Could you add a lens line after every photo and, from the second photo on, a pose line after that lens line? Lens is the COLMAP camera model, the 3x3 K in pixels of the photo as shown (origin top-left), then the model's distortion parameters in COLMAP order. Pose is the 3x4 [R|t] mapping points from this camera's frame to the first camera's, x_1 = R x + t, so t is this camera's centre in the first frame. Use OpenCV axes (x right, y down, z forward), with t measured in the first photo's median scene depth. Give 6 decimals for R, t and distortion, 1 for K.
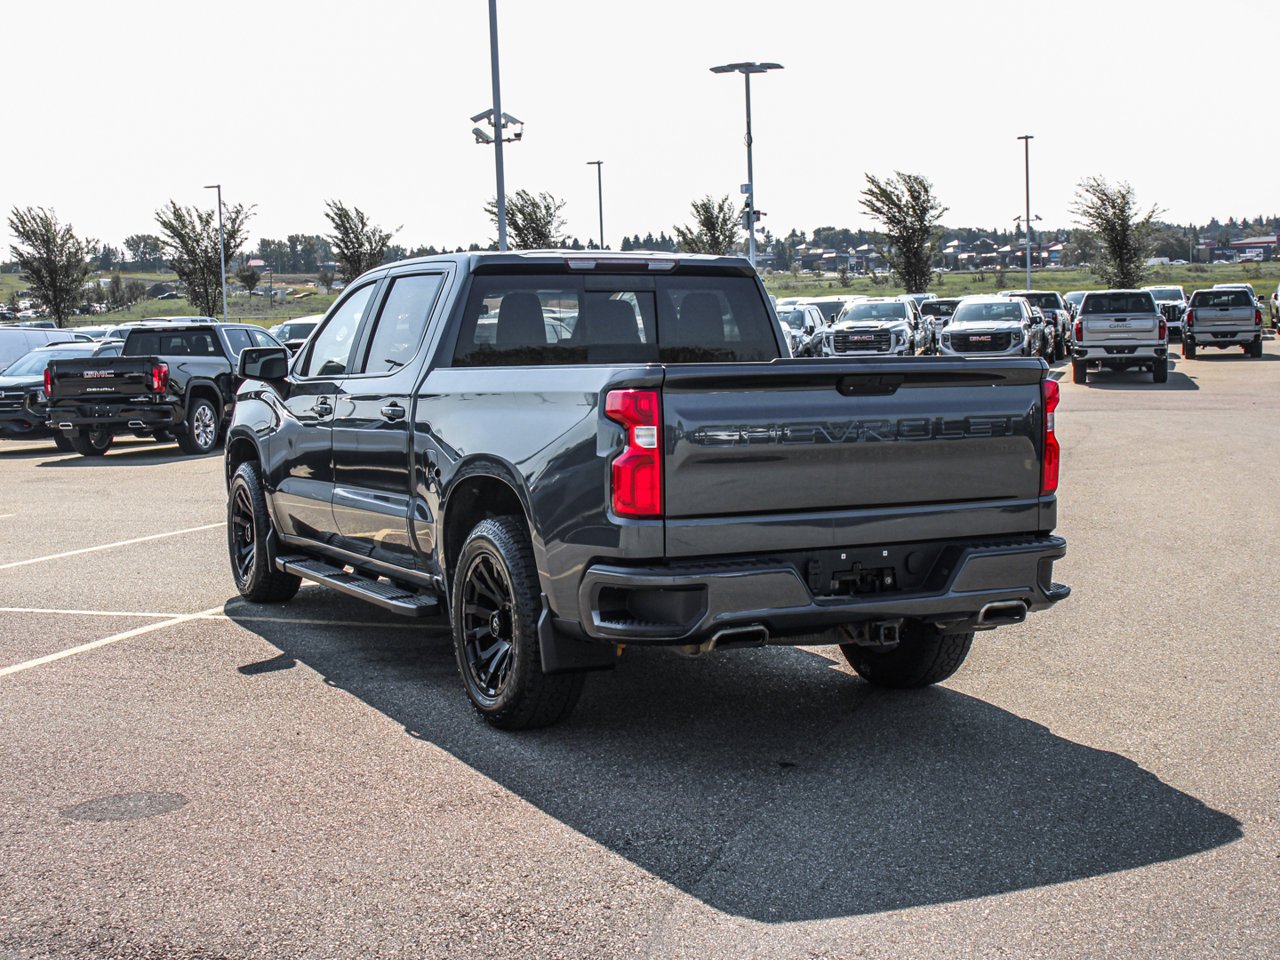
lens RADIAL K [[1779.3, 0, 612.6], [0, 1779.3, 482.3], [0, 0, 1]] dist [-0.013734, 0.050016]
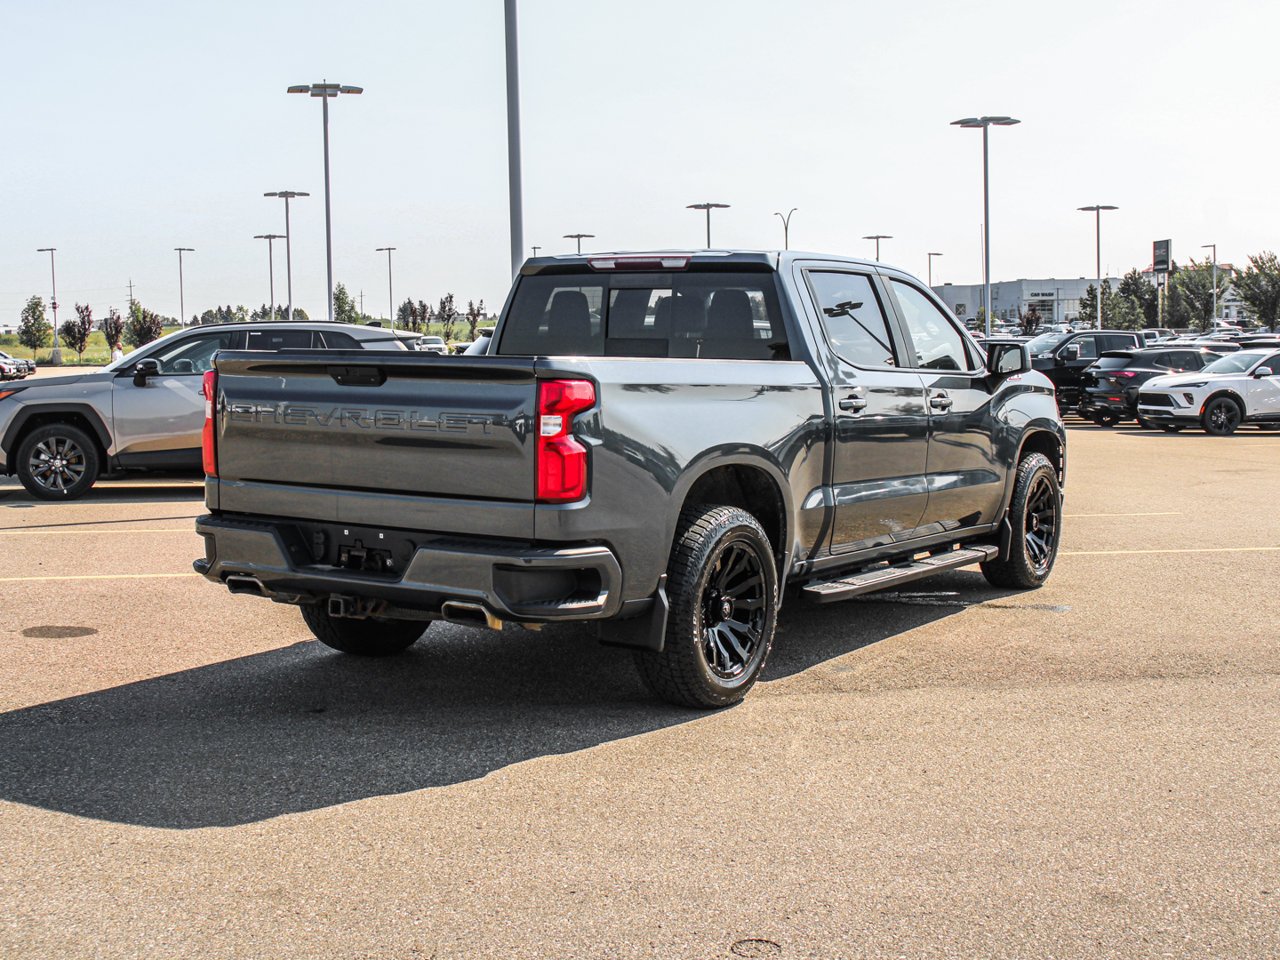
lens RADIAL K [[1663.0, 0, 609.4], [0, 1663.0, 478.9], [0, 0, 1]] dist [-0.019264, -0.025227]
pose [[0.502943, 0.089281, -0.859696, 0.248012], [-0.084318, 0.994975, 0.054002, -0.013616], [0.860197, 0.045328, 0.507944, 0.142103]]
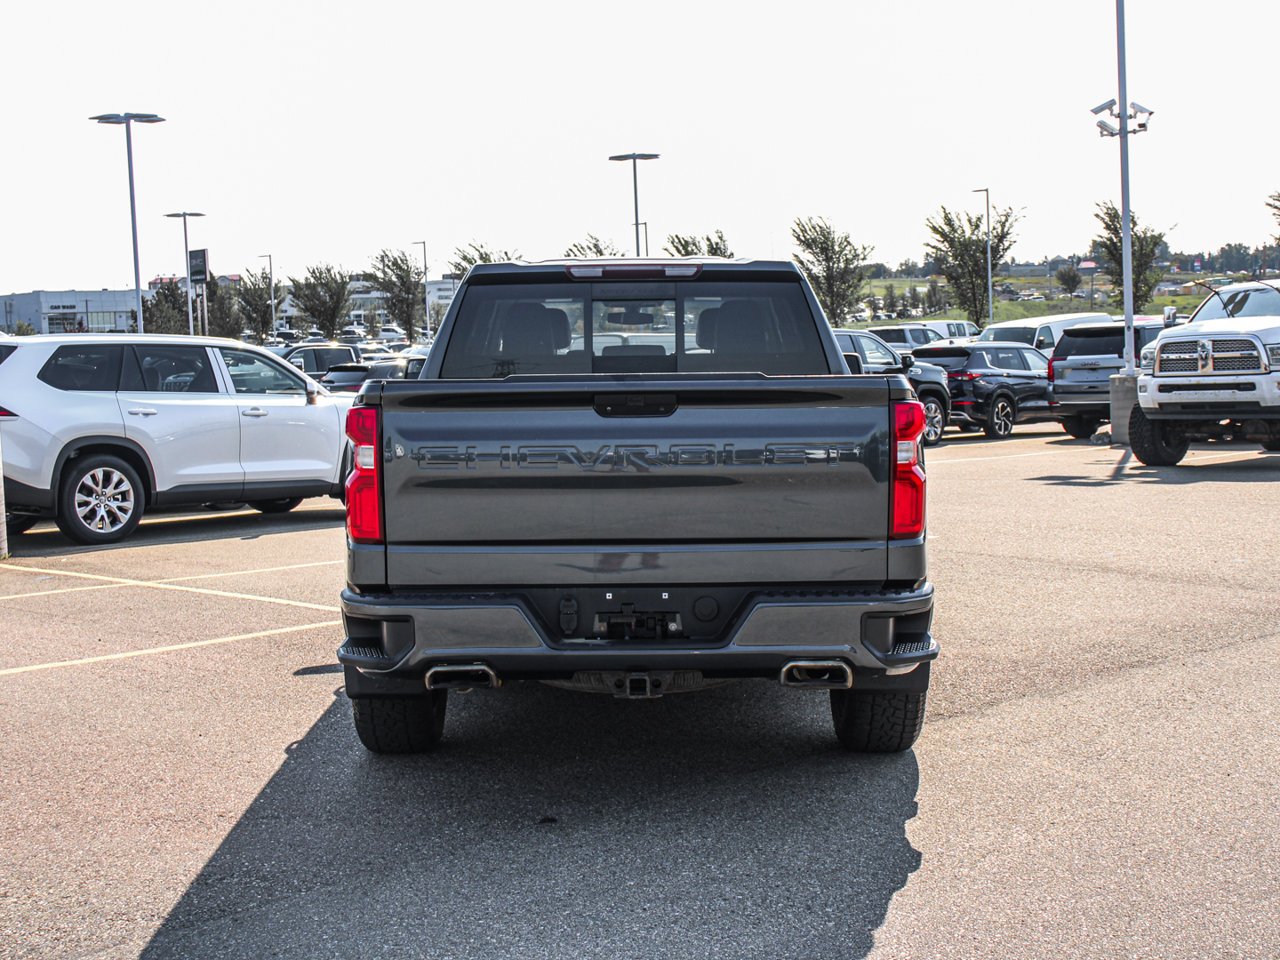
lens RADIAL K [[1779.3, 0, 612.6], [0, 1779.3, 482.3], [0, 0, 1]] dist [-0.013734, 0.050016]
pose [[0.893653, 0.034271, -0.447448, 0.121469], [-0.035060, 0.999364, 0.006519, -0.004922], [0.447387, 0.009862, 0.894286, 0.045554]]
